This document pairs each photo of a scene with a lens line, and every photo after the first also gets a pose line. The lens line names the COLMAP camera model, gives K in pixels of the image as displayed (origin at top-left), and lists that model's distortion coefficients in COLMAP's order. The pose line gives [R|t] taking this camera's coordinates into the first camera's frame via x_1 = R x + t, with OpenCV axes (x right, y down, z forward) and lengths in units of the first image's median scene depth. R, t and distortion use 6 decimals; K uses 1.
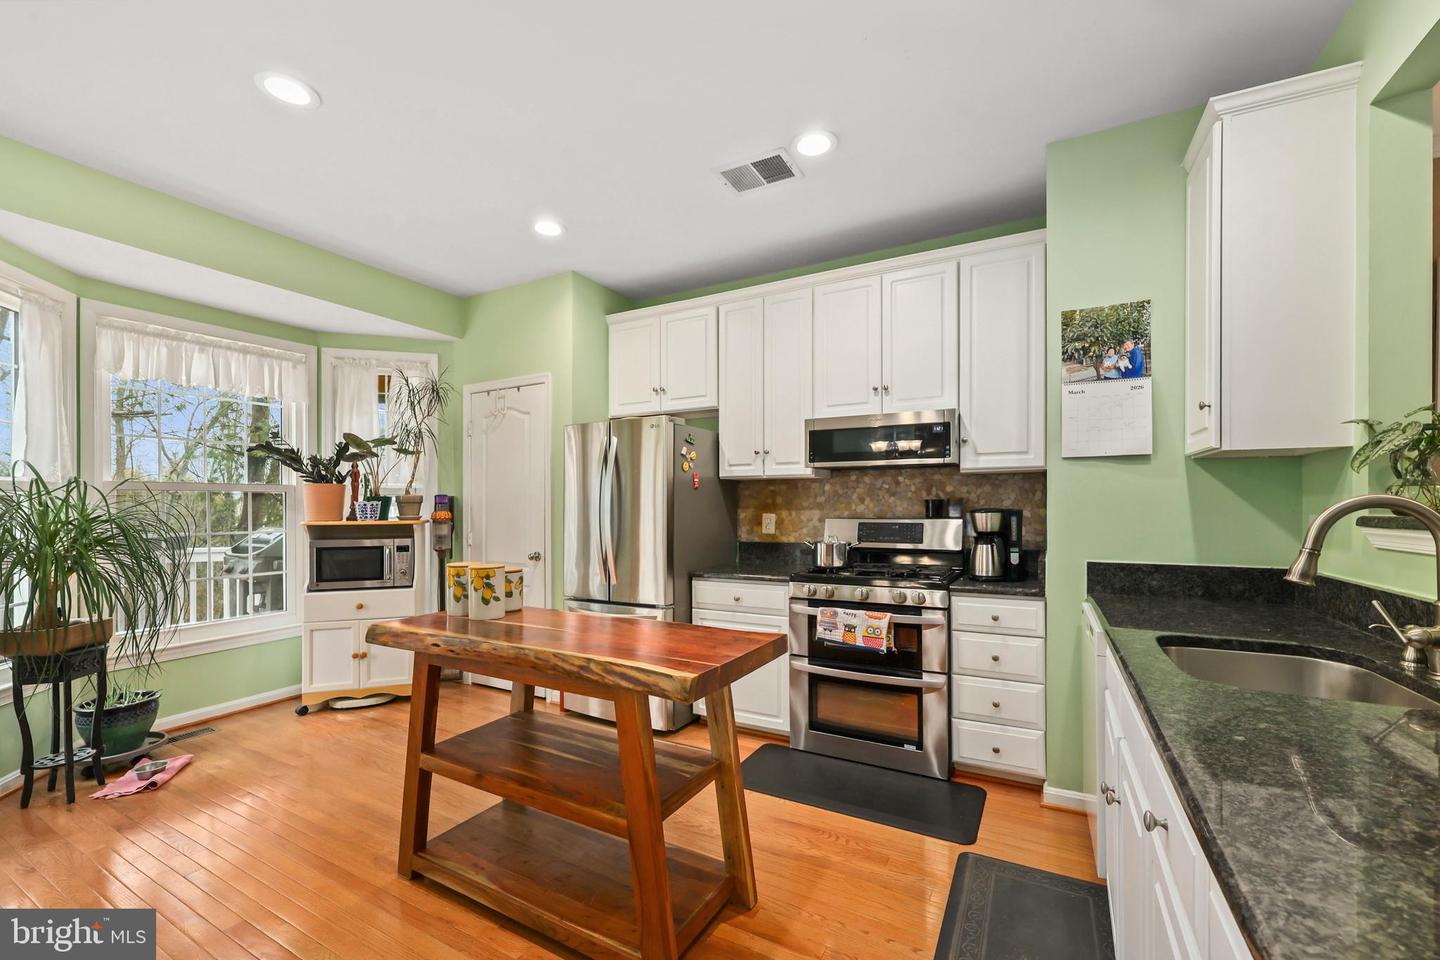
lens RADIAL K [[589.7, 0, 707.8], [0, 589.7, 510.5], [0, 0, 1]] dist [0.004572, 0.001155]
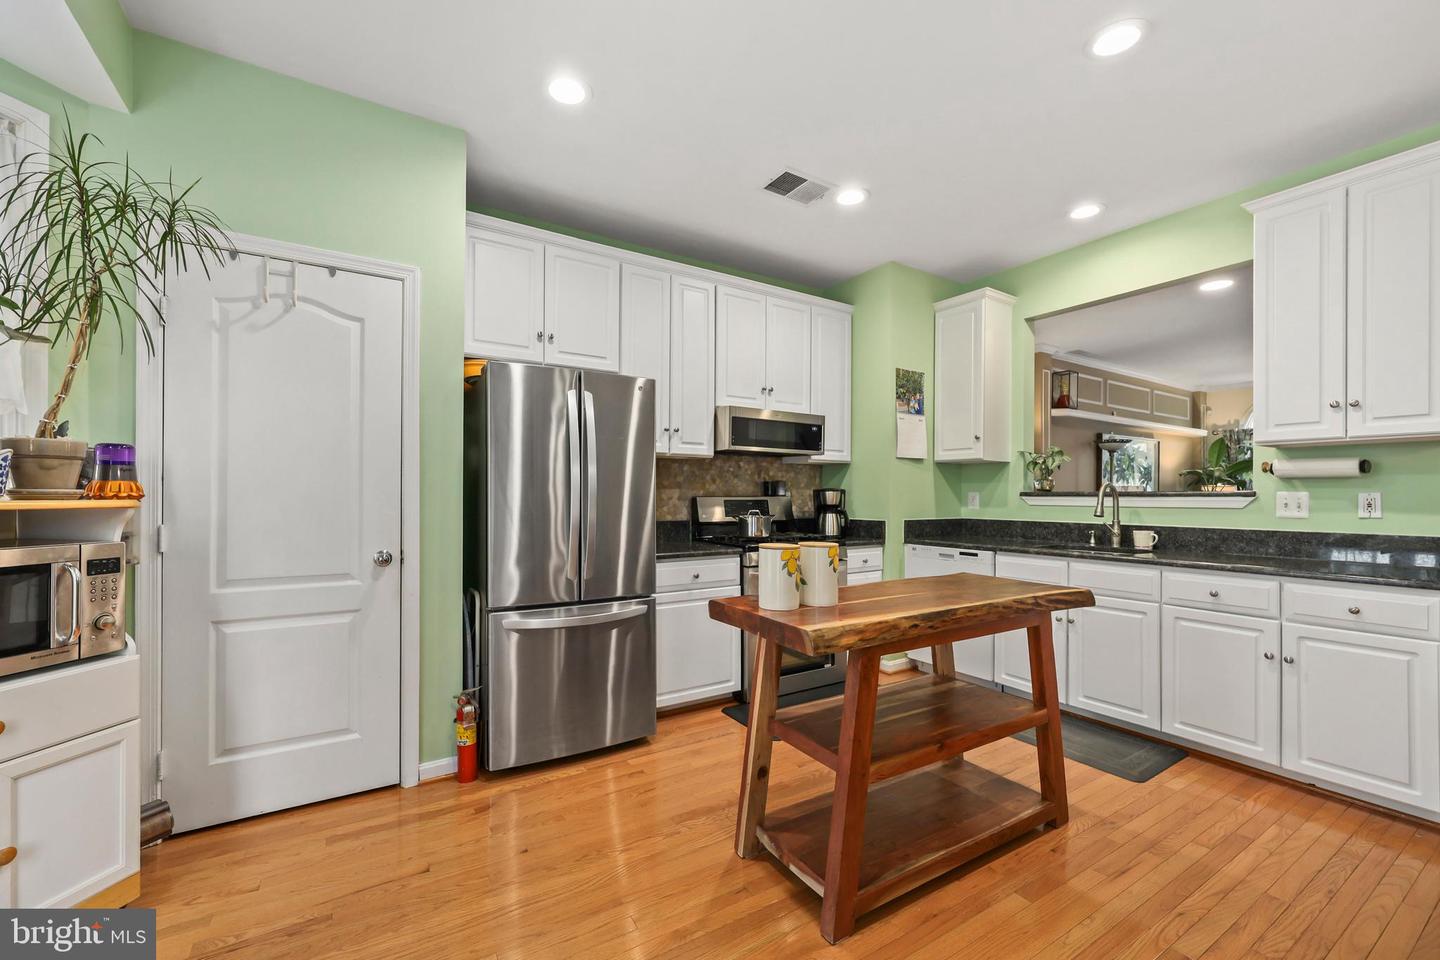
lens RADIAL K [[589.7, 0, 743.7], [0, 589.7, 499.6], [0, 0, 1]] dist [0.004572, 0.001155]
pose [[0.474259, -0.002211, 0.880383, -0.770683], [-0.000864, 0.999995, 0.002977, 0.016930], [-0.880385, -0.002173, 0.474255, 0.446112]]
